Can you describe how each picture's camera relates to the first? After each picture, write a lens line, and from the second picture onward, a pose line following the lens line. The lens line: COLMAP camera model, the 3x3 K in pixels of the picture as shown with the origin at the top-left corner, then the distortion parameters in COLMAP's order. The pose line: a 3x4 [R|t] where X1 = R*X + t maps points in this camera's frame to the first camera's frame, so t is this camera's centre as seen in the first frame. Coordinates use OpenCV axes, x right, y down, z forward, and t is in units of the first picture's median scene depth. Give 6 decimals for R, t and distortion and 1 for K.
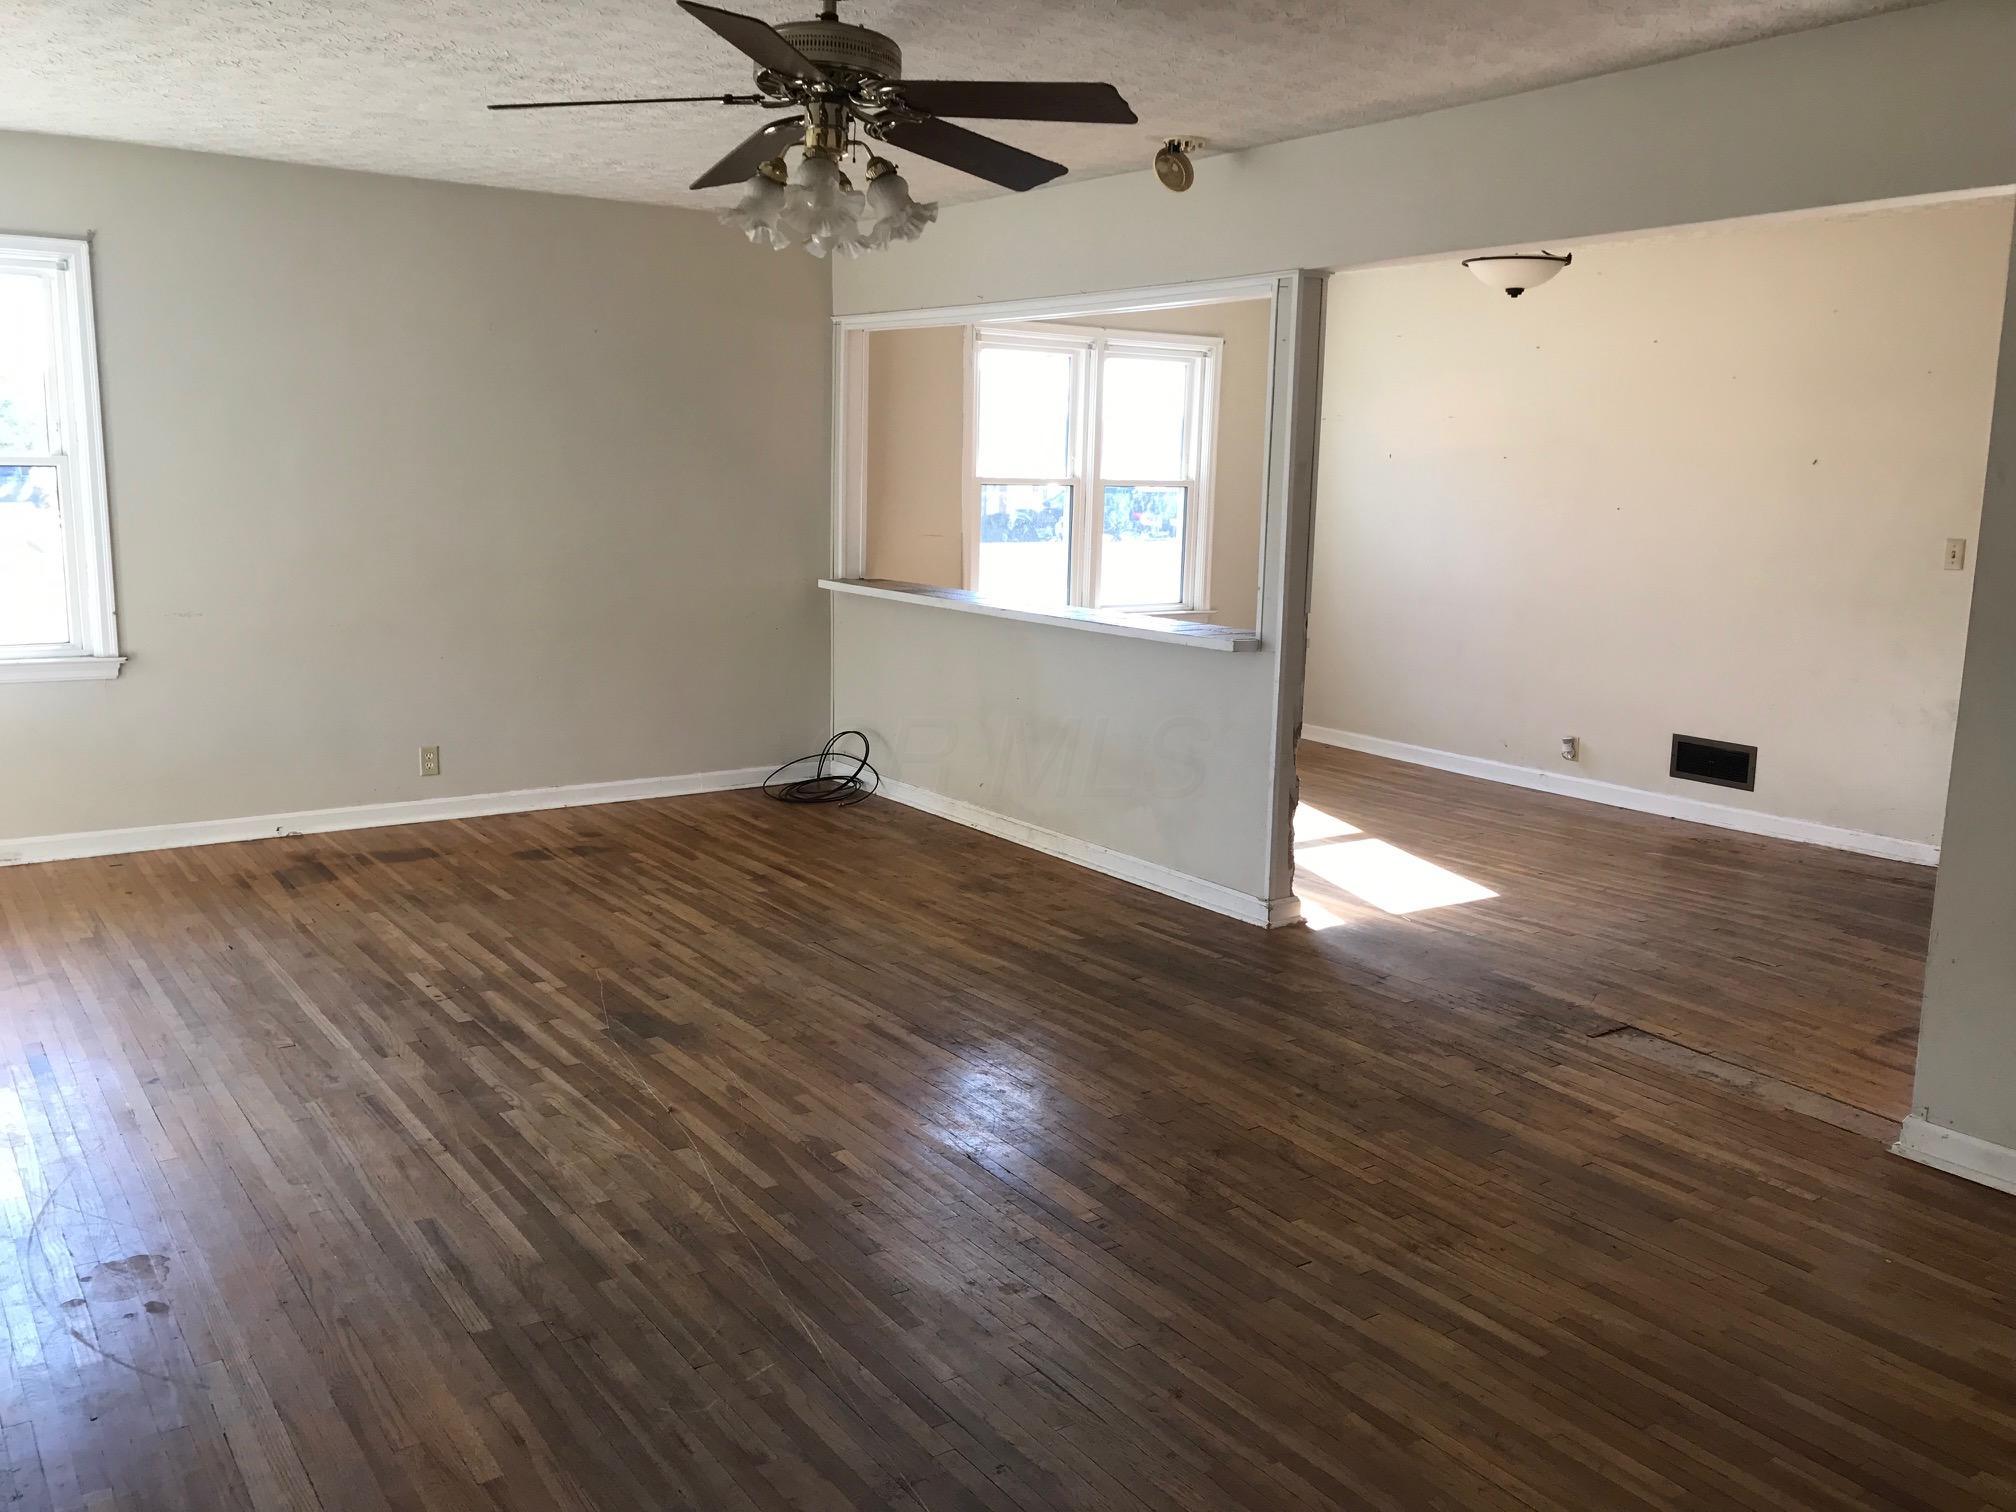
lens RADIAL K [[1647.5, 0, 1009.6], [0, 1647.5, 727.1], [0, 0, 1]] dist [0.052940, -0.069403]
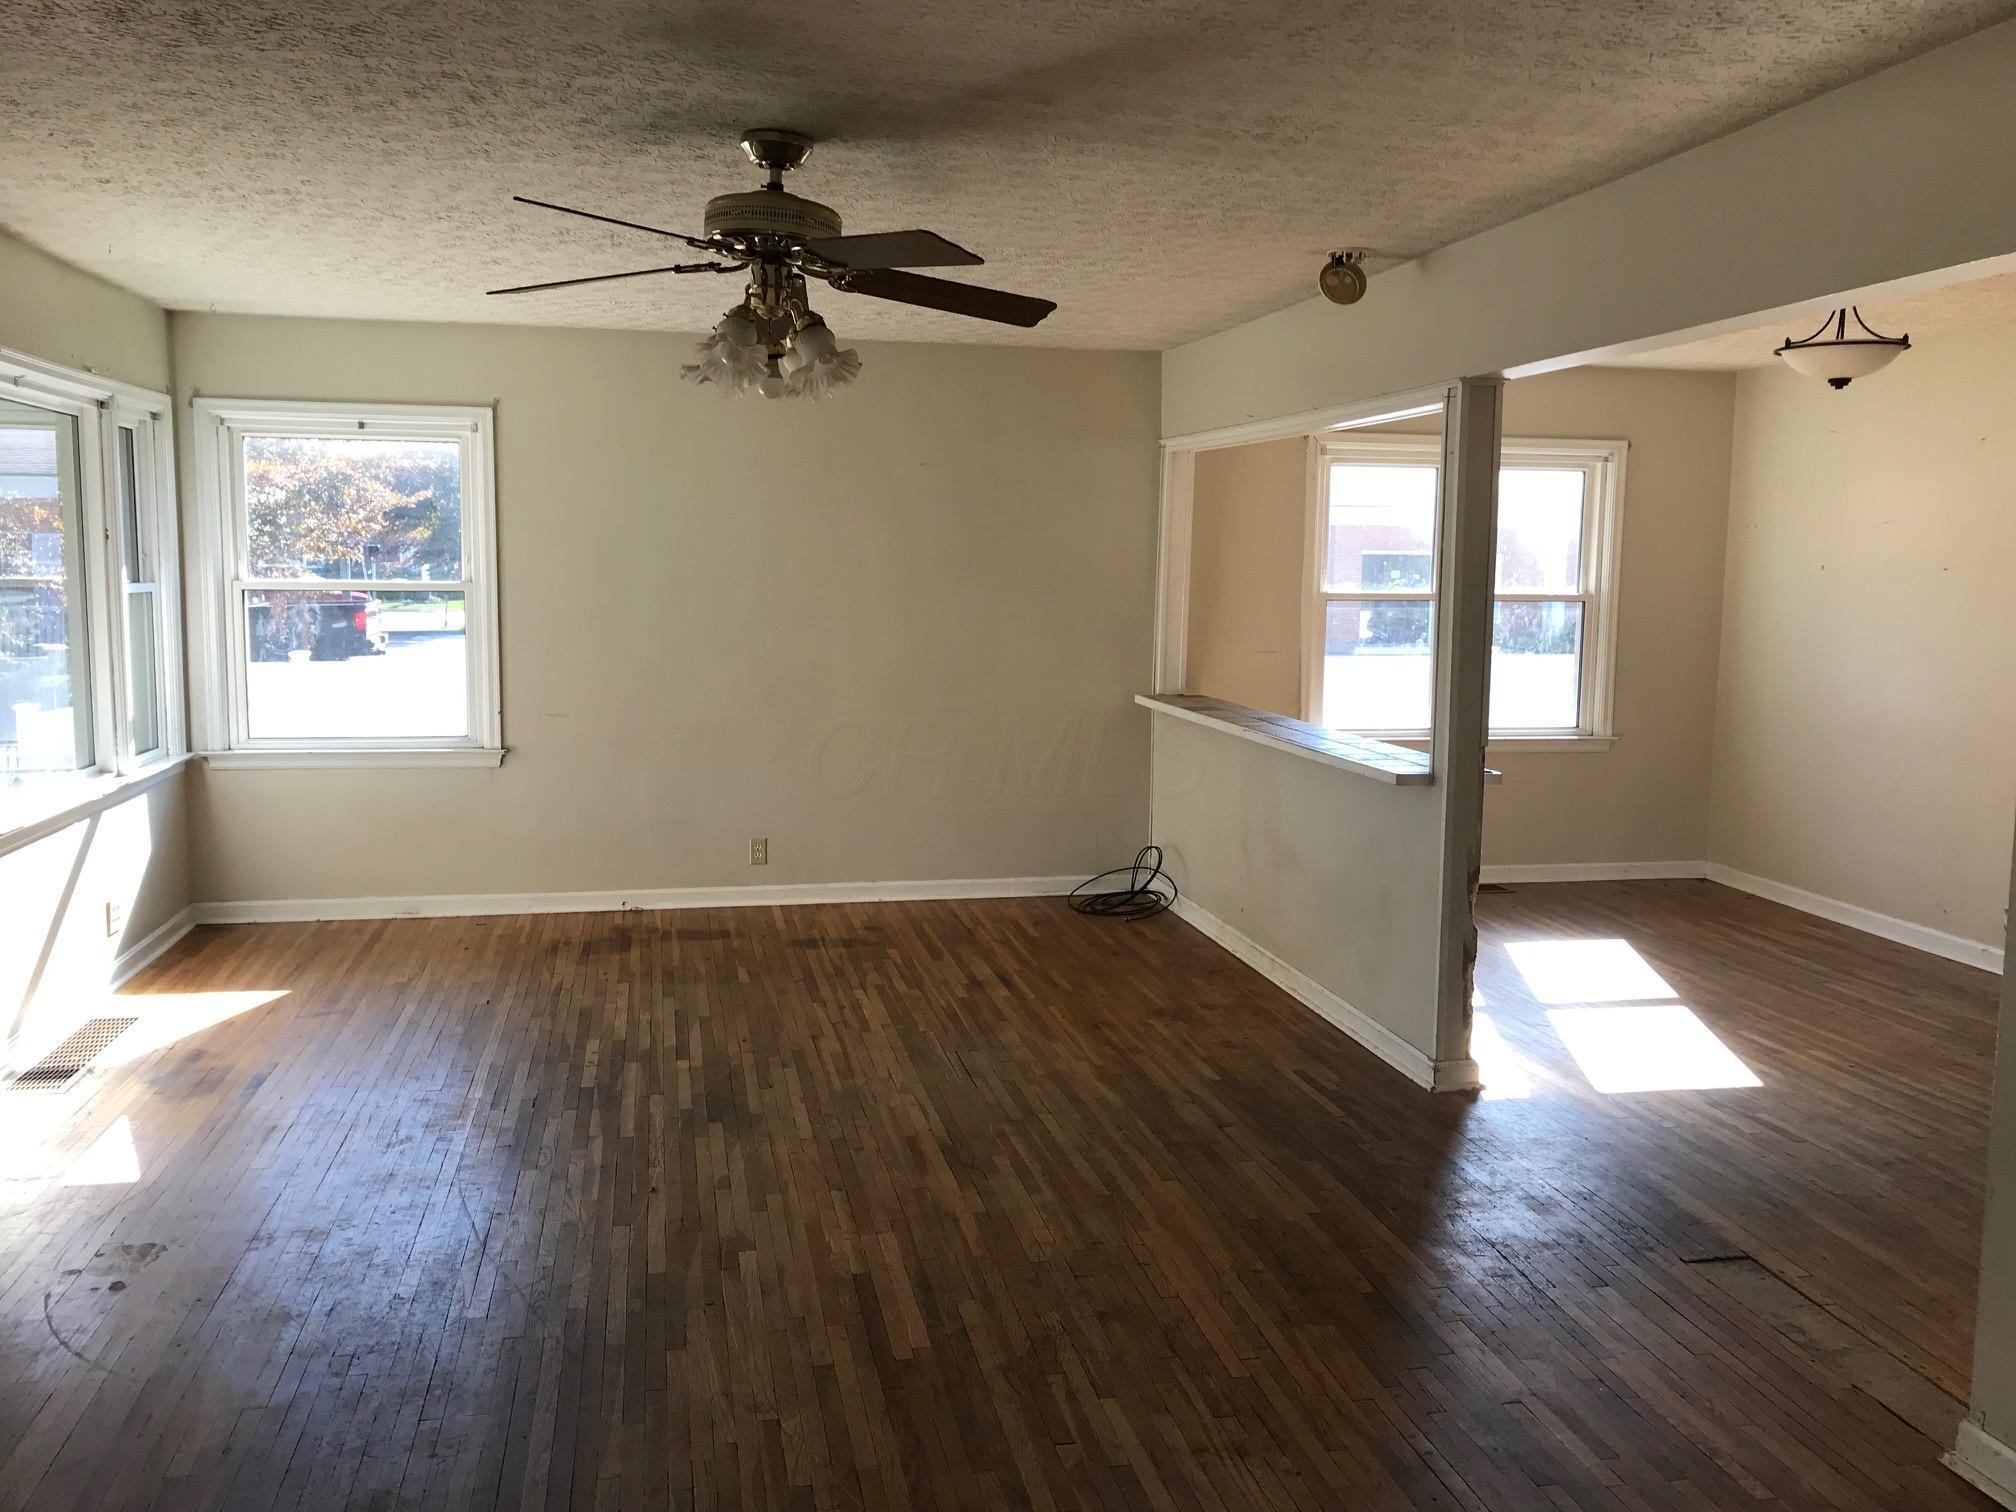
lens RADIAL K [[1647.5, 0, 1009.6], [0, 1647.5, 727.1], [0, 0, 1]] dist [0.052940, -0.069403]
pose [[0.917108, 0.029645, -0.397534, 0.316147], [-0.054988, 0.997106, -0.052502, -0.018256], [0.394827, 0.070009, 0.916084, 0.062744]]
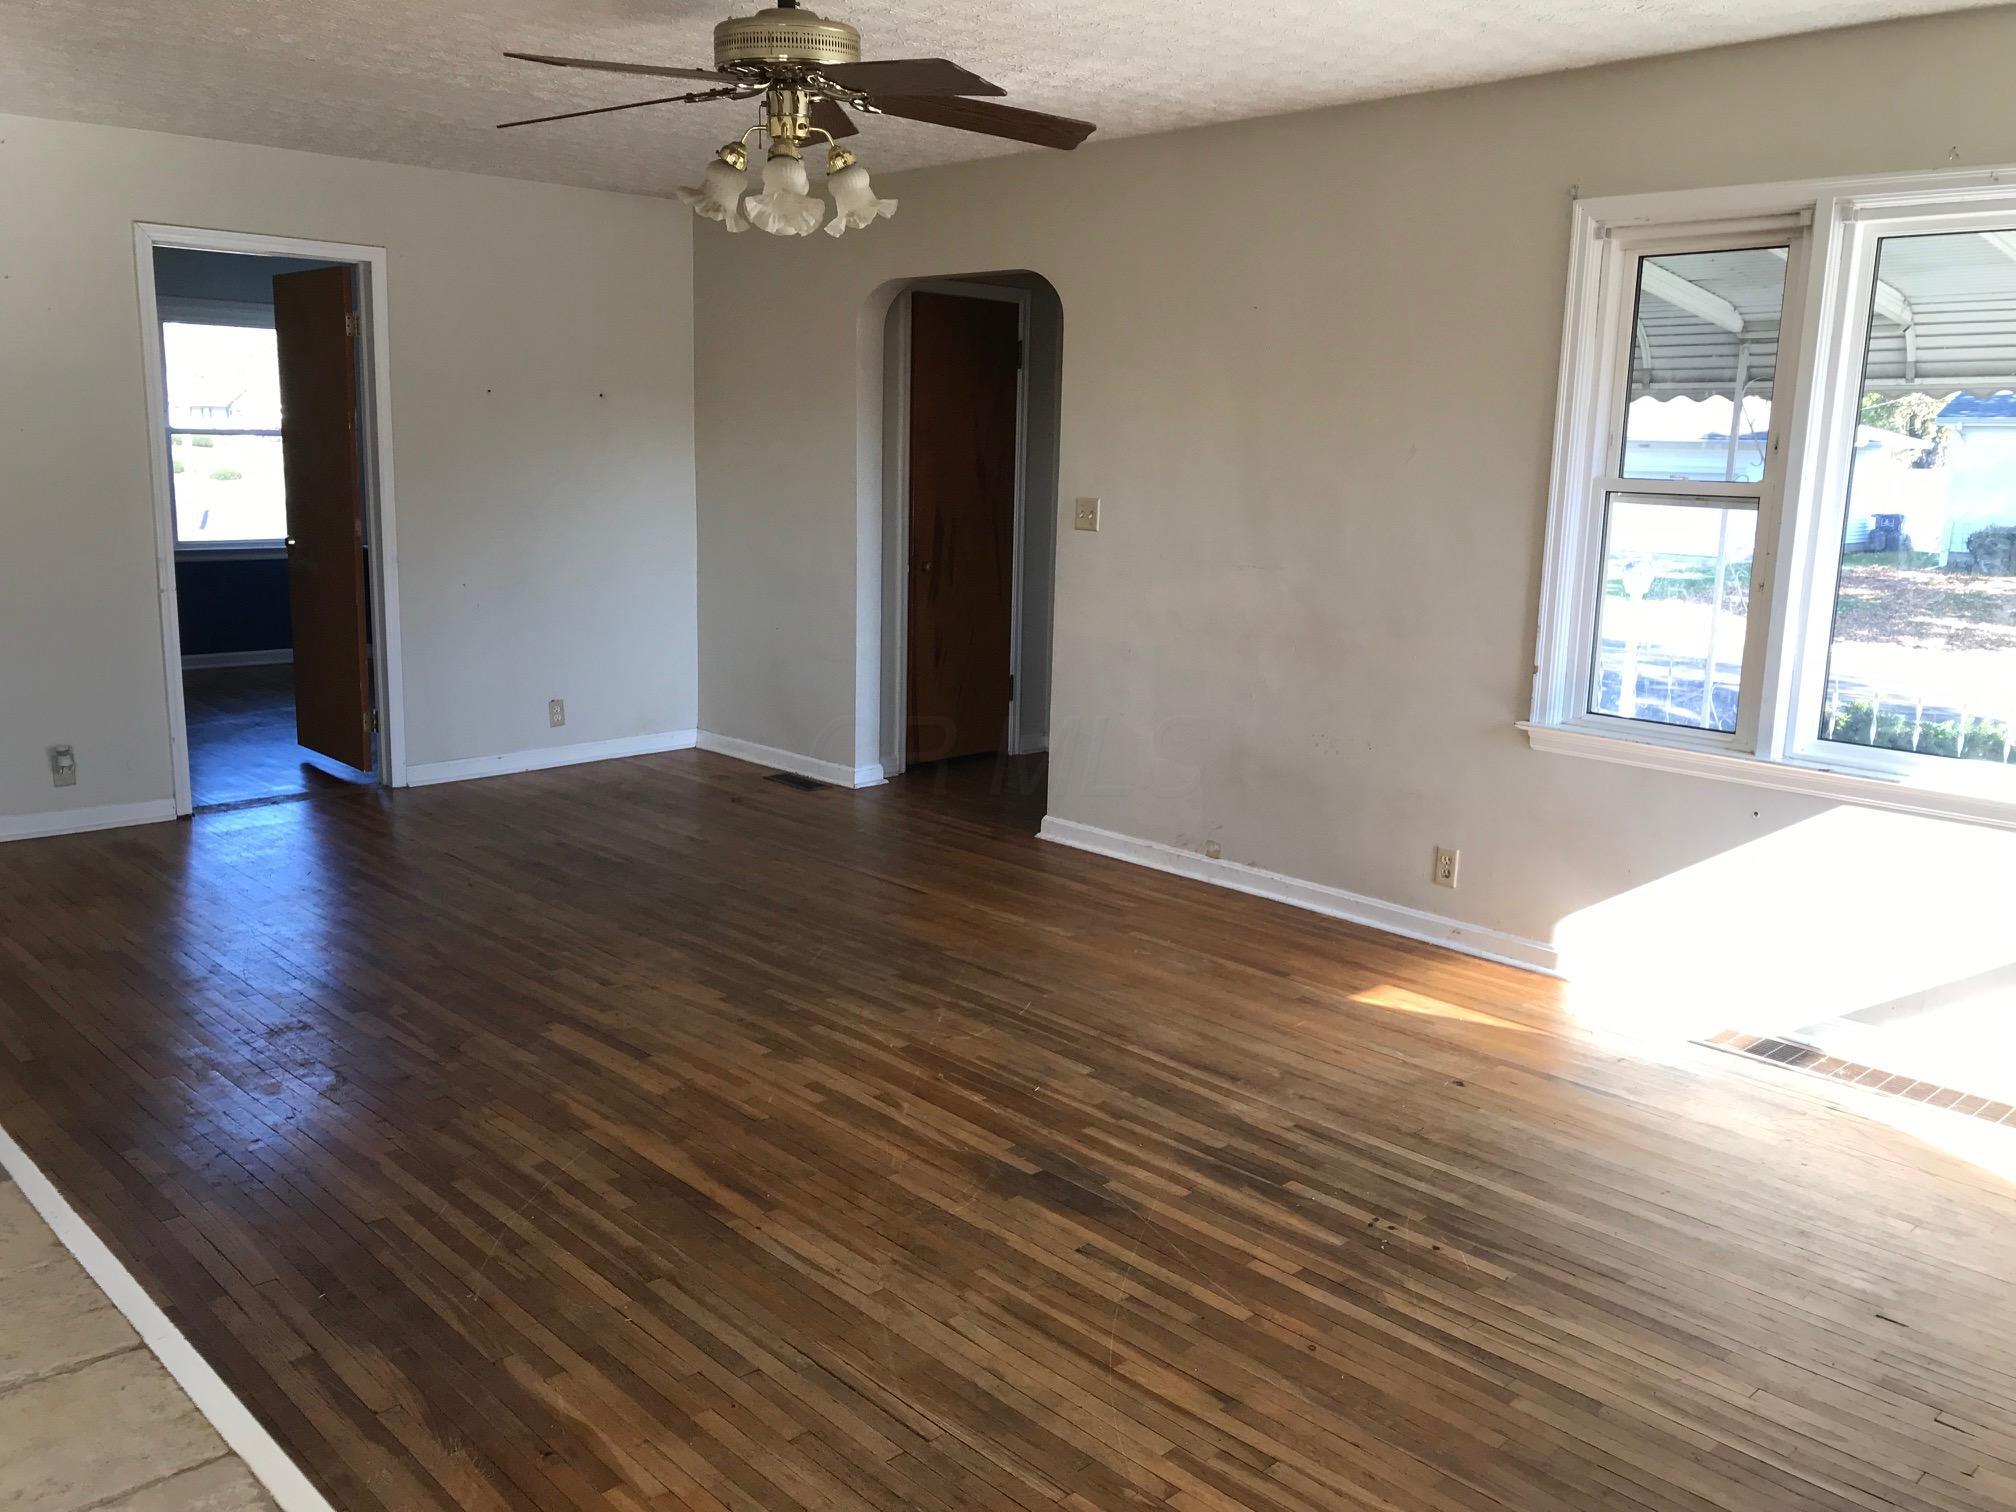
lens RADIAL K [[1647.5, 0, 1009.6], [0, 1647.5, 727.1], [0, 0, 1]] dist [0.052940, -0.069403]
pose [[-0.988336, -0.017412, -0.151293, -0.065133], [-0.065577, 0.945279, 0.319604, -0.229404], [0.137449, 0.325797, -0.935395, 1.408127]]
